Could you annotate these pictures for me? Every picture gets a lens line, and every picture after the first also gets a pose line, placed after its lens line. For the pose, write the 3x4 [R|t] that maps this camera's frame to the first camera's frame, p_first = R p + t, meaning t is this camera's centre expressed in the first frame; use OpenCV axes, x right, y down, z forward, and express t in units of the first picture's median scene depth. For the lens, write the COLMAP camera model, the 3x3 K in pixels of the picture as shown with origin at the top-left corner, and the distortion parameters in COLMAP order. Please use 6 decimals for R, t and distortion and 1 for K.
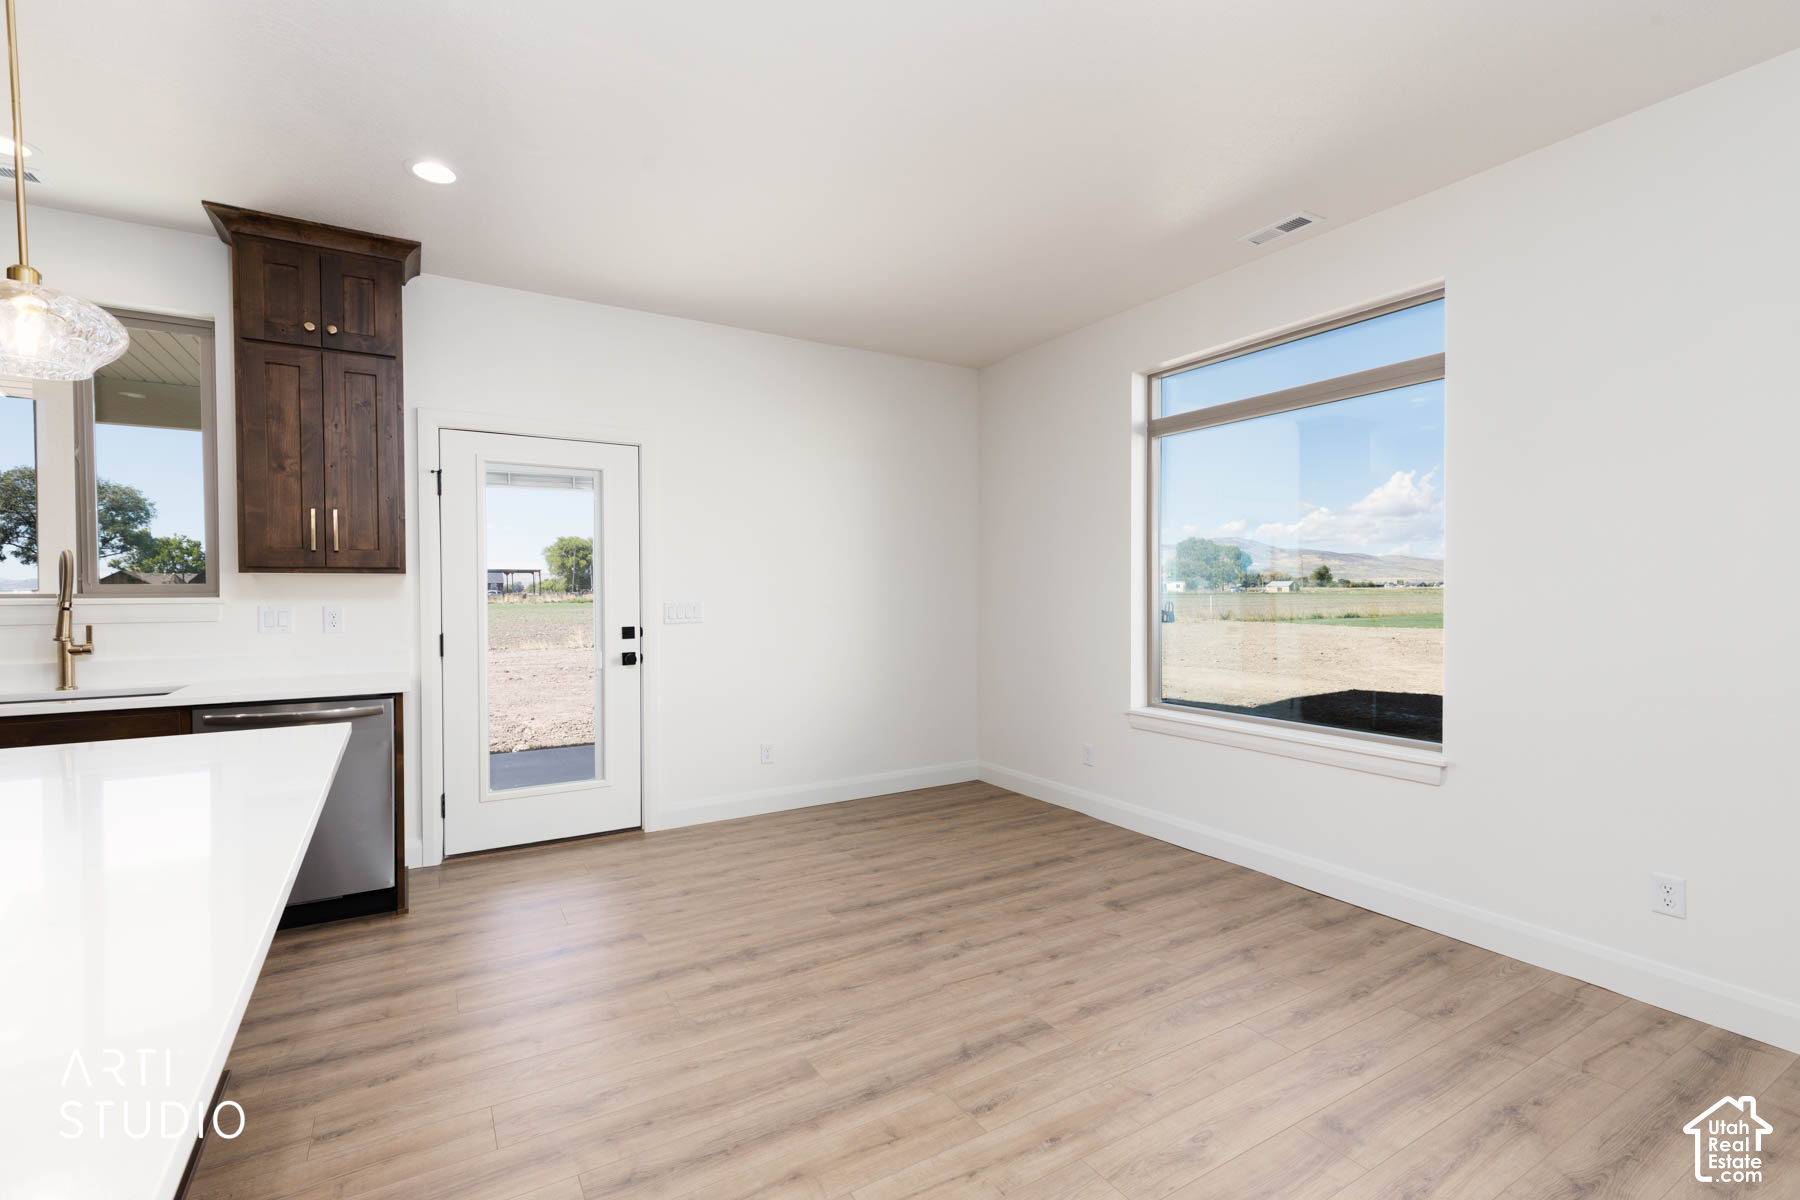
lens RADIAL K [[793.2, 0, 900.7], [0, 793.2, 598.7], [0, 0, 1]] dist [-0.001266, 0.000042]
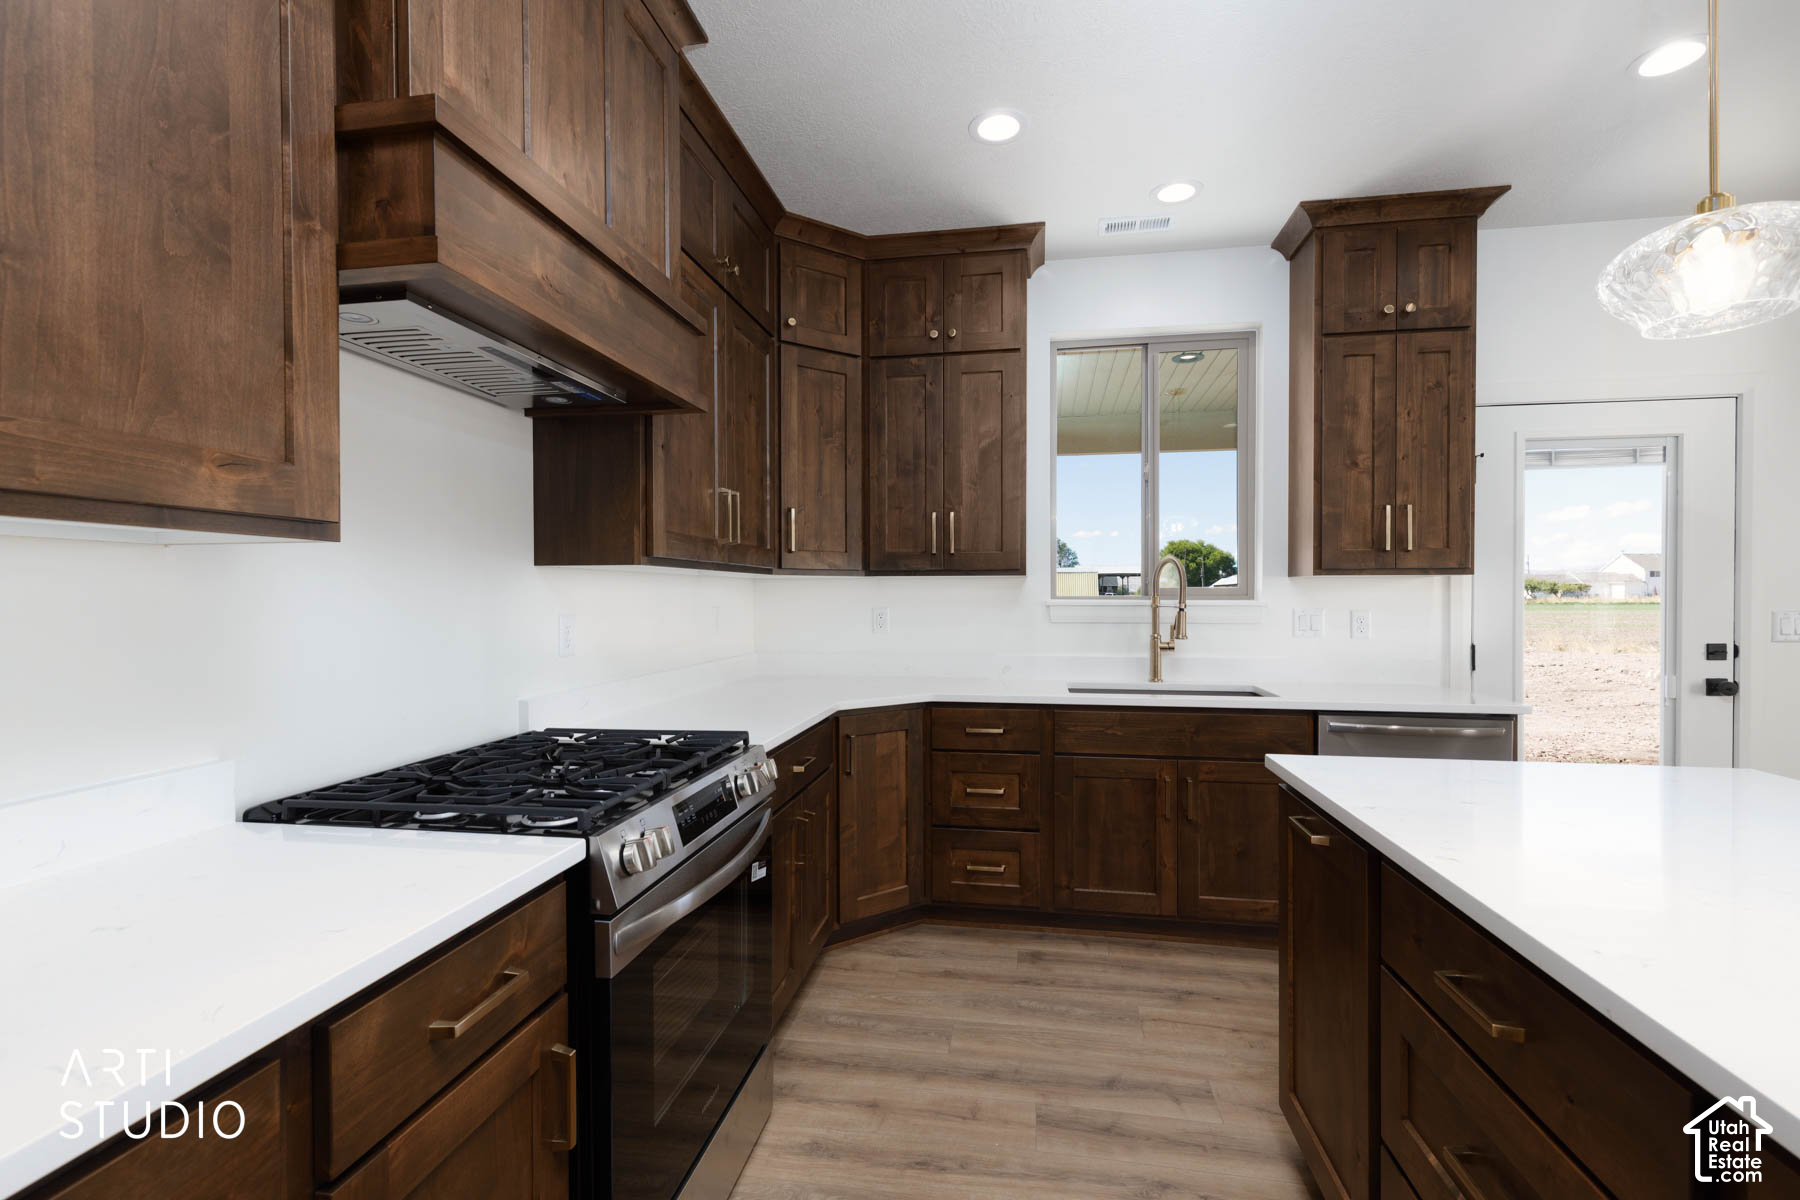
lens RADIAL K [[793.2, 0, 900.1], [0, 793.2, 600.9], [0, 0, 1]] dist [-0.001266, 0.000042]
pose [[0.747208, 0.009162, -0.664527, -0.540141], [-0.009399, 0.999951, 0.003219, 0.000603], [0.664524, 0.003840, 0.747257, -0.070621]]
